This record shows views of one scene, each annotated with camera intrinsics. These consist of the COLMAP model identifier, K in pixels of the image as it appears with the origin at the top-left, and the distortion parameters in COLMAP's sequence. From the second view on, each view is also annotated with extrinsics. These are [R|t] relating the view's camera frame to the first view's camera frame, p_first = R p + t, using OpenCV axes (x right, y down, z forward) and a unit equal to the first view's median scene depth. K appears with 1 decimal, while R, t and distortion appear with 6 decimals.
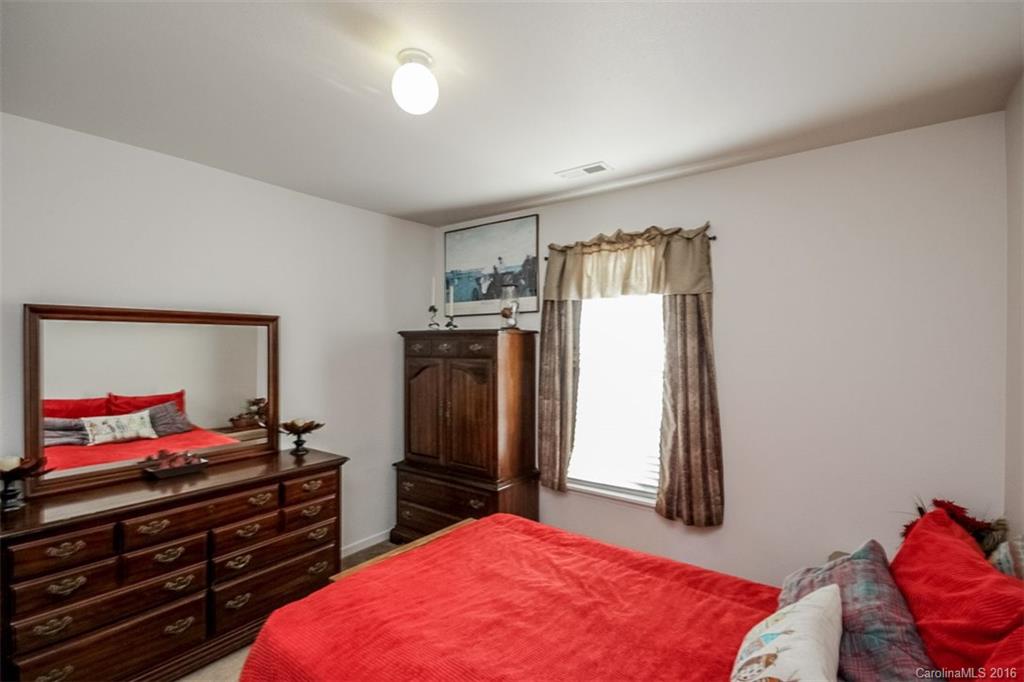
lens RADIAL K [[472.0, 0, 512.0], [0, 472.0, 341.0], [0, 0, 1]] dist [0.013160, -0.000092]
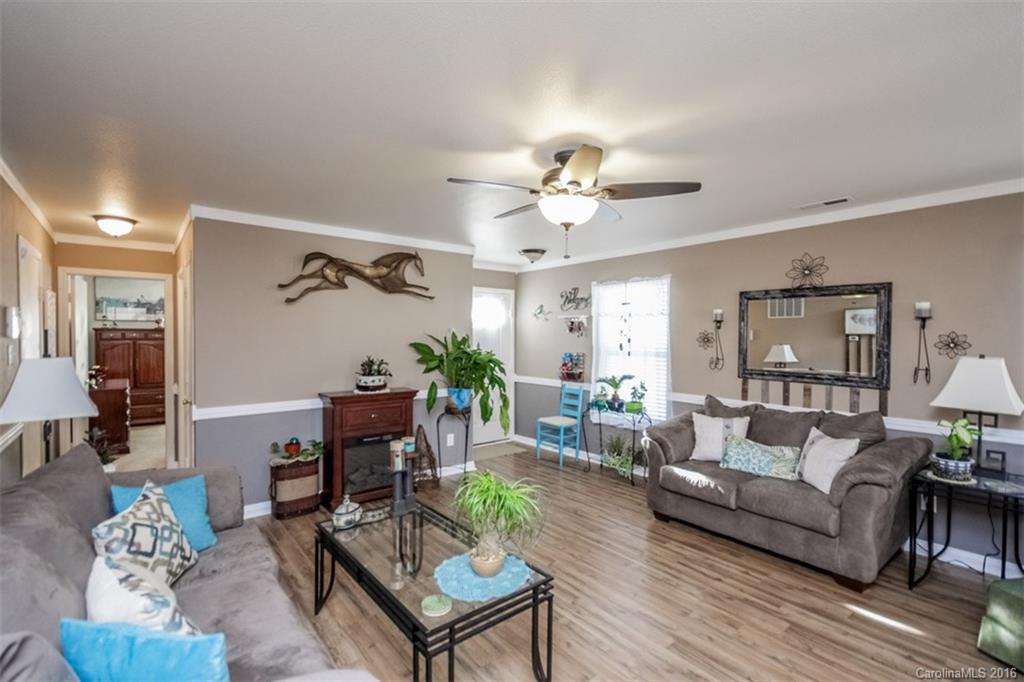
lens RADIAL K [[472.0, 0, 512.0], [0, 472.0, 341.0], [0, 0, 1]] dist [0.013160, -0.000092]
pose [[0.242751, -0.005519, 0.970073, -1.921343], [-0.004475, 0.999967, 0.006809, 0.014446], [-0.970078, -0.005994, 0.242718, -1.328498]]
